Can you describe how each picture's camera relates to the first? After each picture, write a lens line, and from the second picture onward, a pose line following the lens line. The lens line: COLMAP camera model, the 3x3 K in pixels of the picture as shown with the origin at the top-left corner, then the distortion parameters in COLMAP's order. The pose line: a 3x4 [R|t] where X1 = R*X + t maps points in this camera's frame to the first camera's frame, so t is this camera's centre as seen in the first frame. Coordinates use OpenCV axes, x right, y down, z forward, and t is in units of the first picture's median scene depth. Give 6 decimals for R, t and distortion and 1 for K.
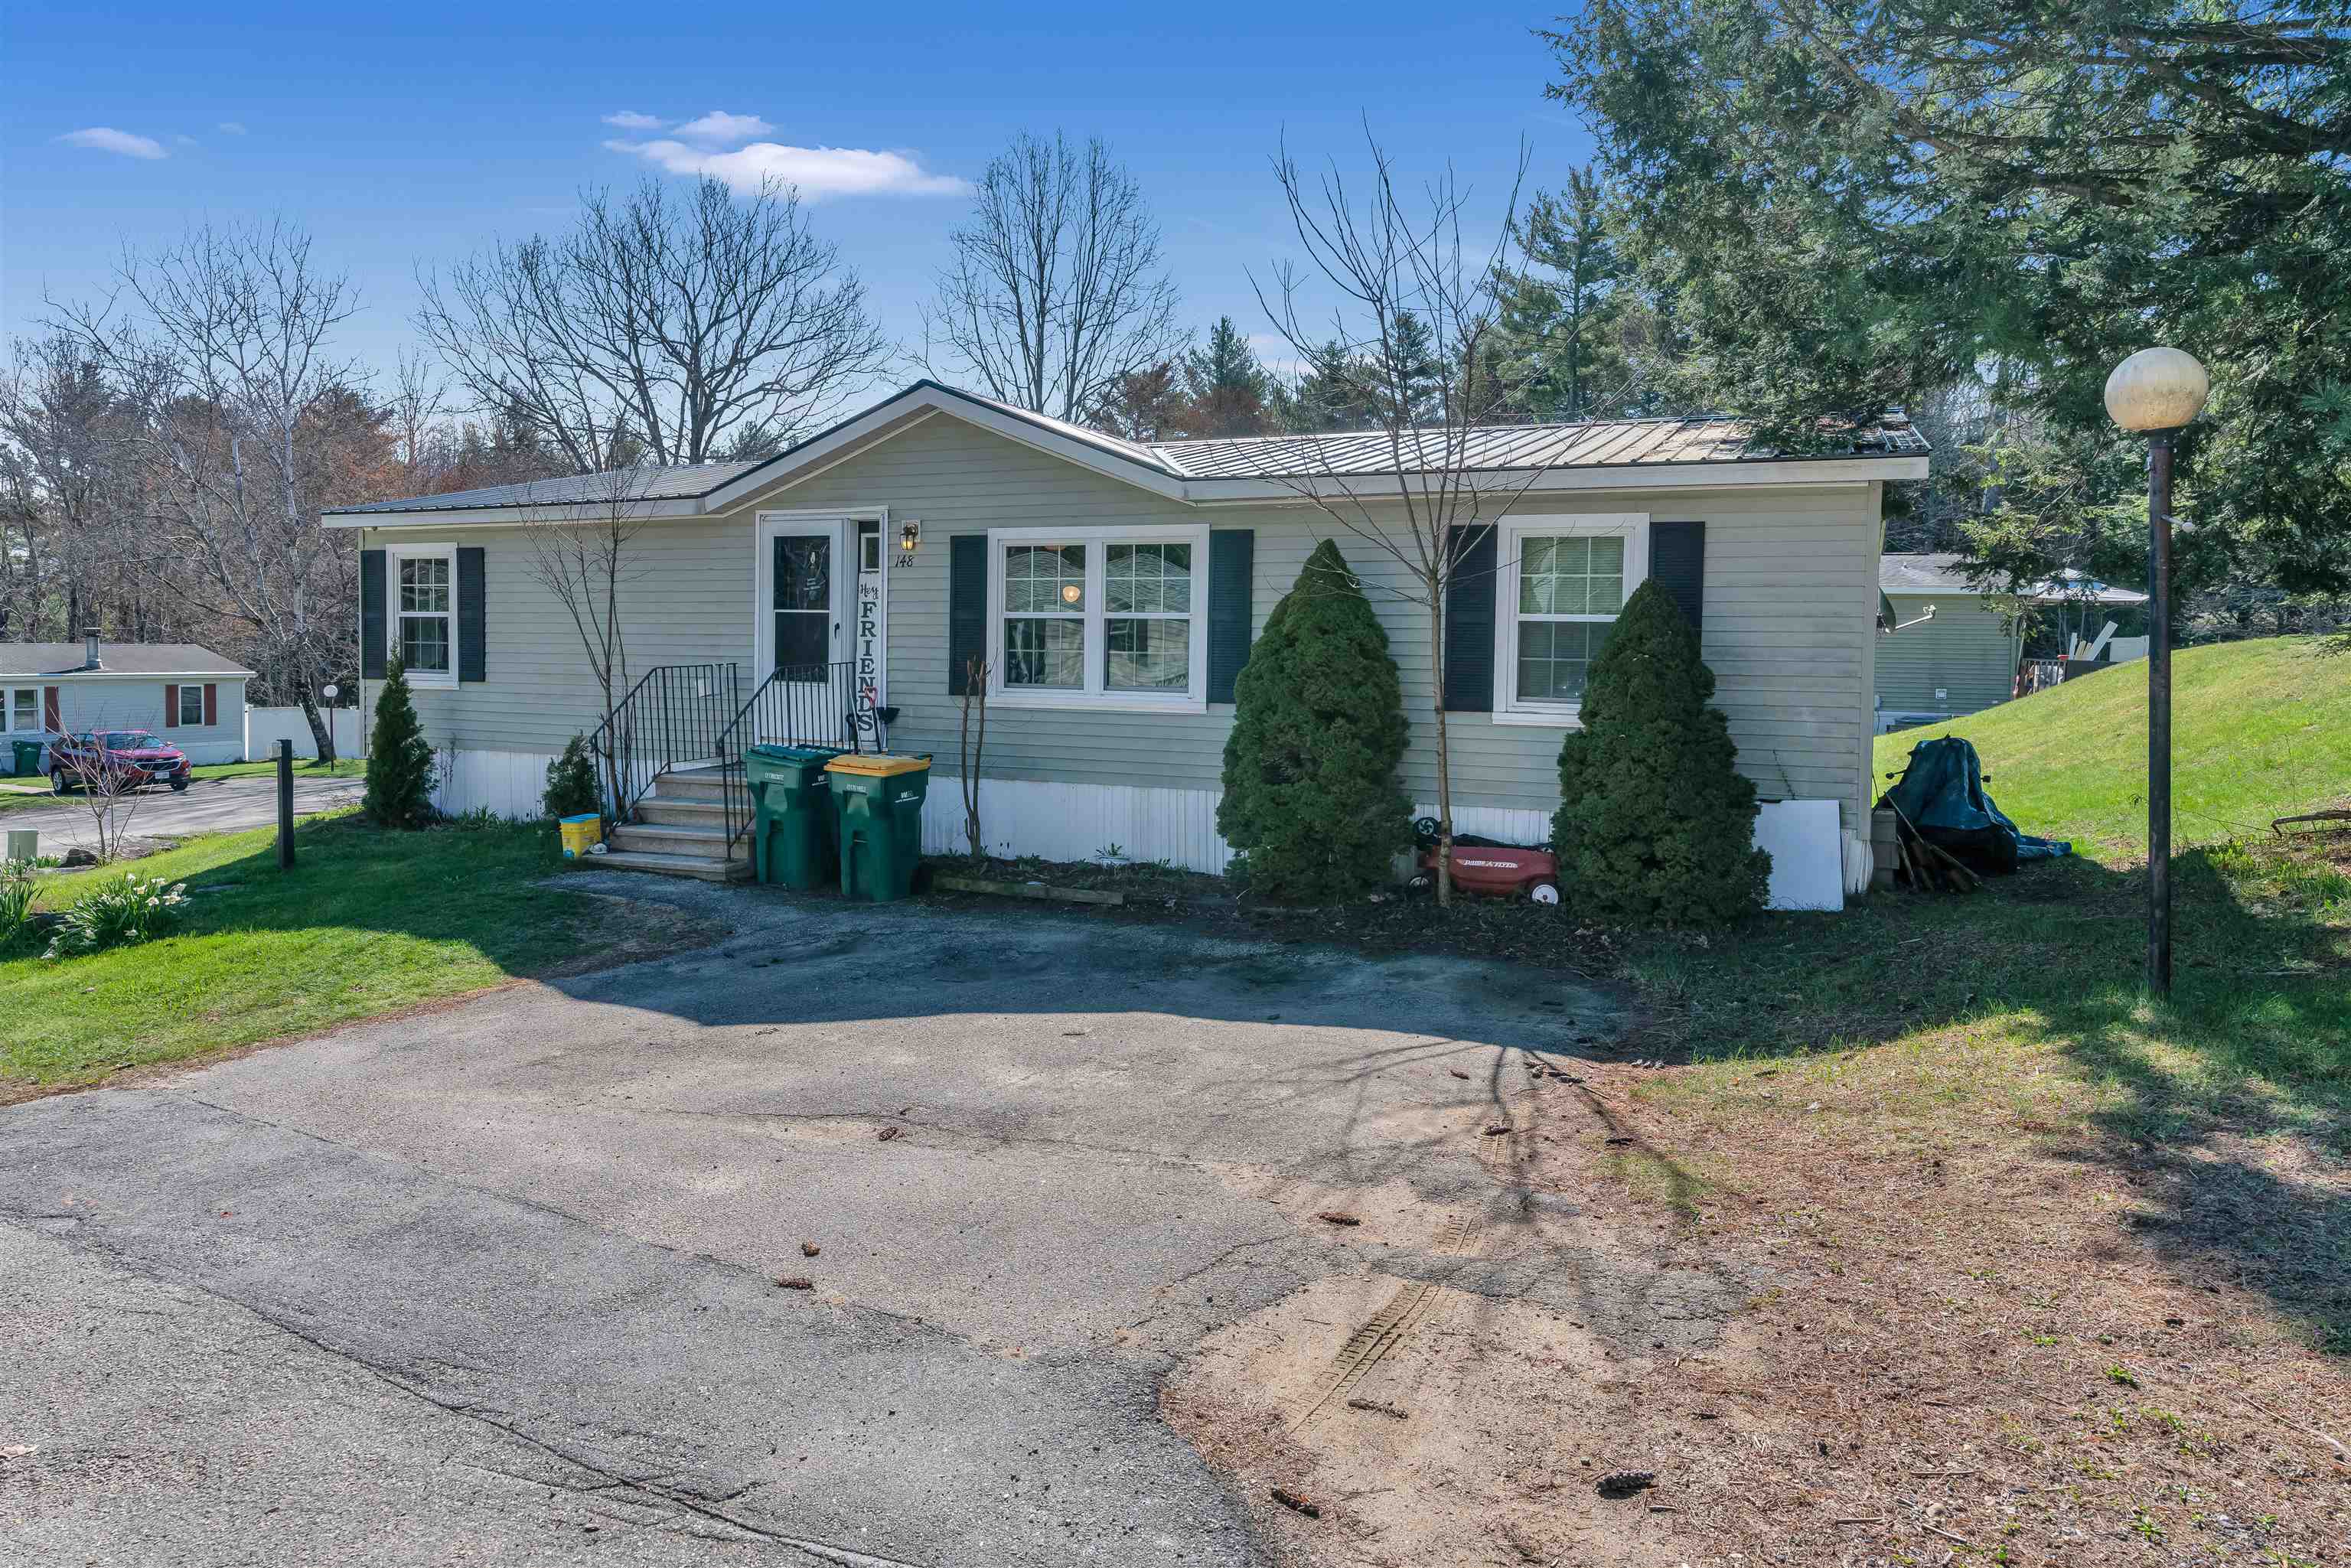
lens RADIAL K [[1439.5, 0, 1175.5], [0, 1439.5, 784.0], [0, 0, 1]] dist [-0.006304, -0.000364]
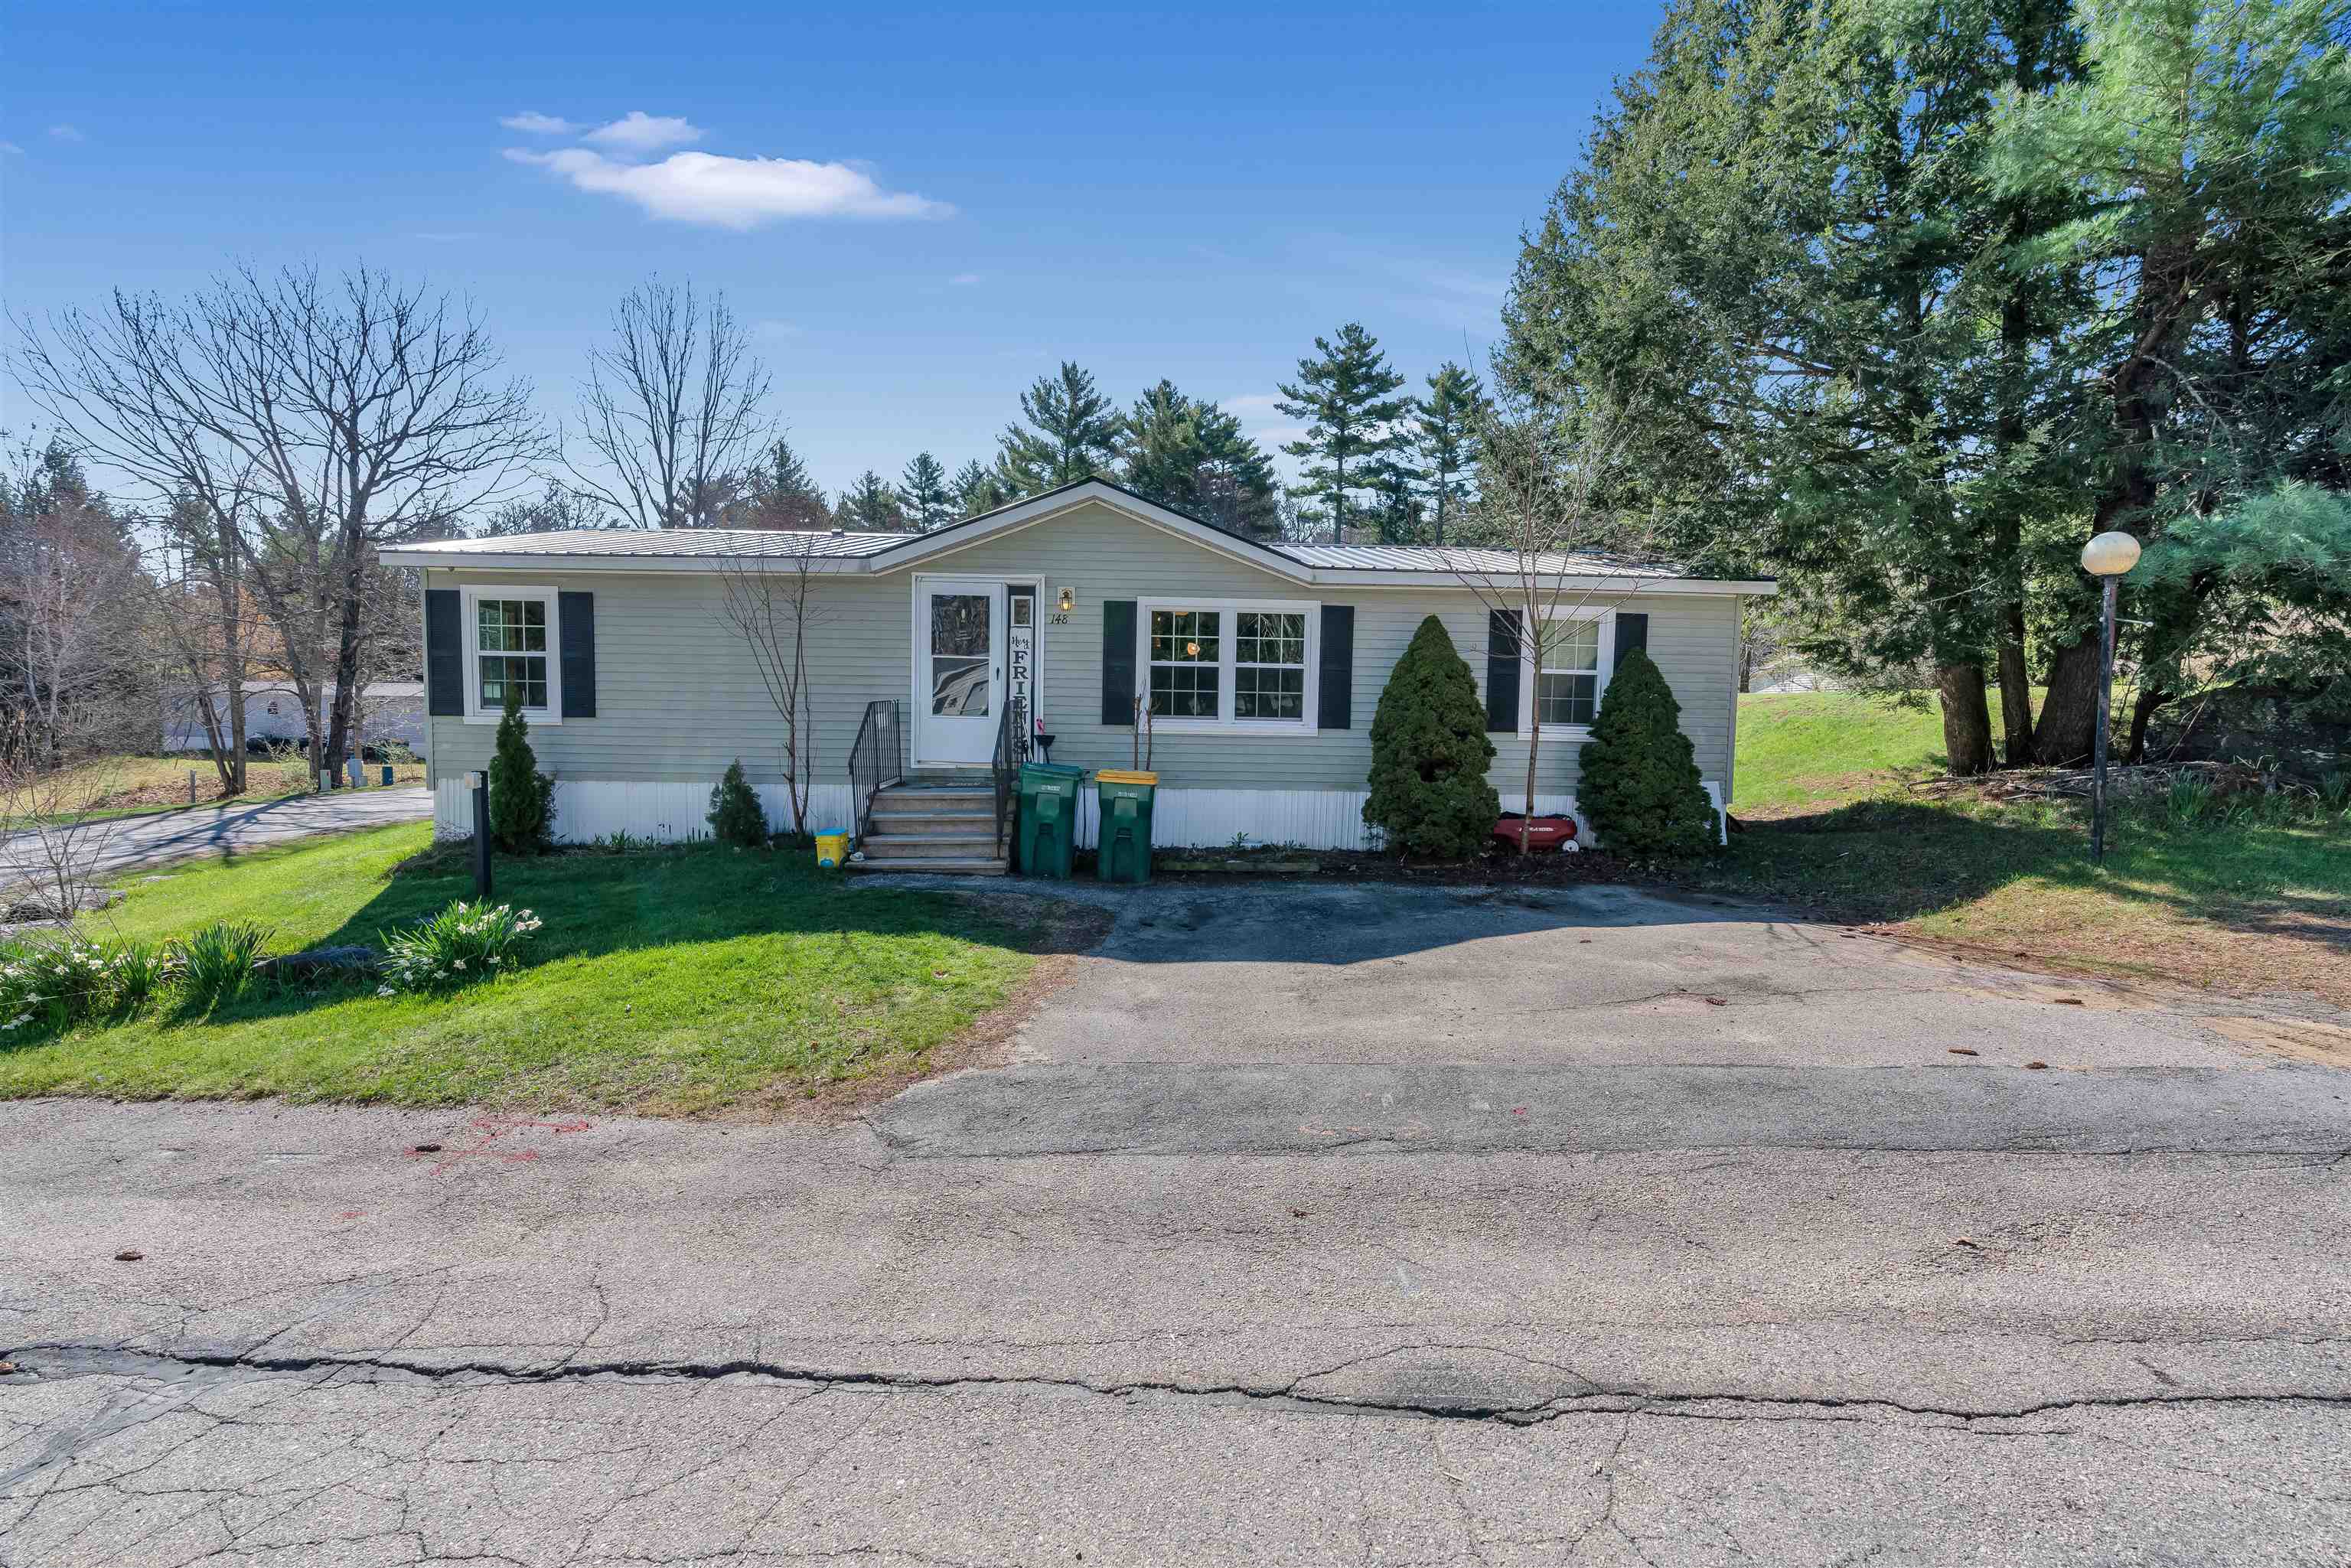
lens RADIAL K [[1061.3, 0, 1201.6], [0, 1061.3, 795.9], [0, 0, 1]] dist [-0.012439, 0.000159]
pose [[0.902326, -0.031162, 0.429925, -0.482162], [0.035589, 0.999364, -0.002257, 0.007154], [-0.429582, 0.017337, 0.902862, 0.105921]]
